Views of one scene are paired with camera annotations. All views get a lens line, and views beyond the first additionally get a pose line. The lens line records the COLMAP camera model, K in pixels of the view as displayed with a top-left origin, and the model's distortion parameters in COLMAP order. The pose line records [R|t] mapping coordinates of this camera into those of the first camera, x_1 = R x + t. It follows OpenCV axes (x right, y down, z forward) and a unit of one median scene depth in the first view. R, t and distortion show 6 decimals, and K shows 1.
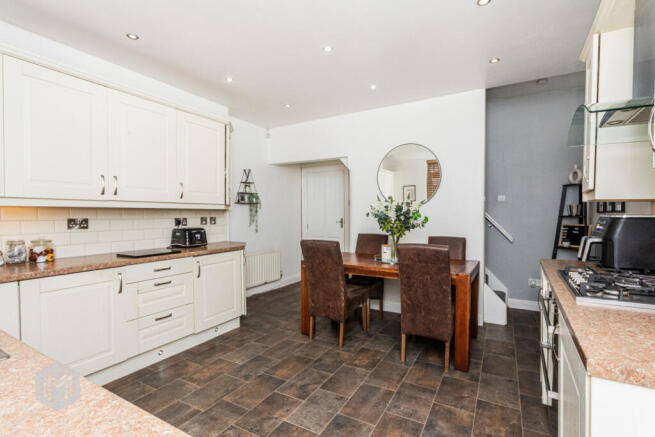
lens RADIAL K [[319.4, 0, 327.7], [0, 319.4, 218.7], [0, 0, 1]] dist [-0.018559, 0.002426]
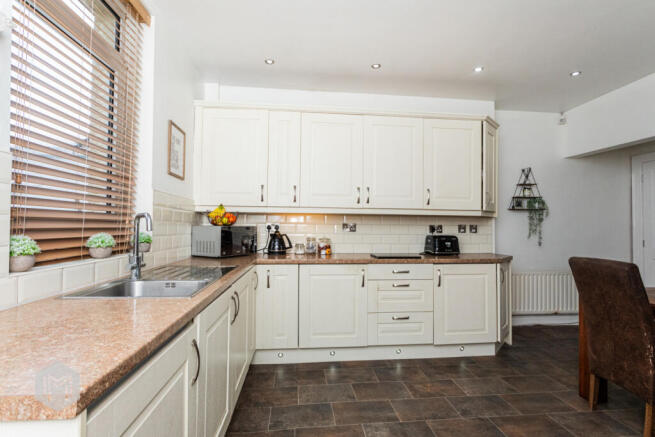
lens RADIAL K [[319.4, 0, 325.5], [0, 319.4, 219.7], [0, 0, 1]] dist [-0.018559, 0.002426]
pose [[0.559902, -0.007675, -0.828523, 0.190062], [-0.026909, 0.999261, -0.027441, 0.018987], [0.828122, 0.037659, 0.559282, 0.169720]]
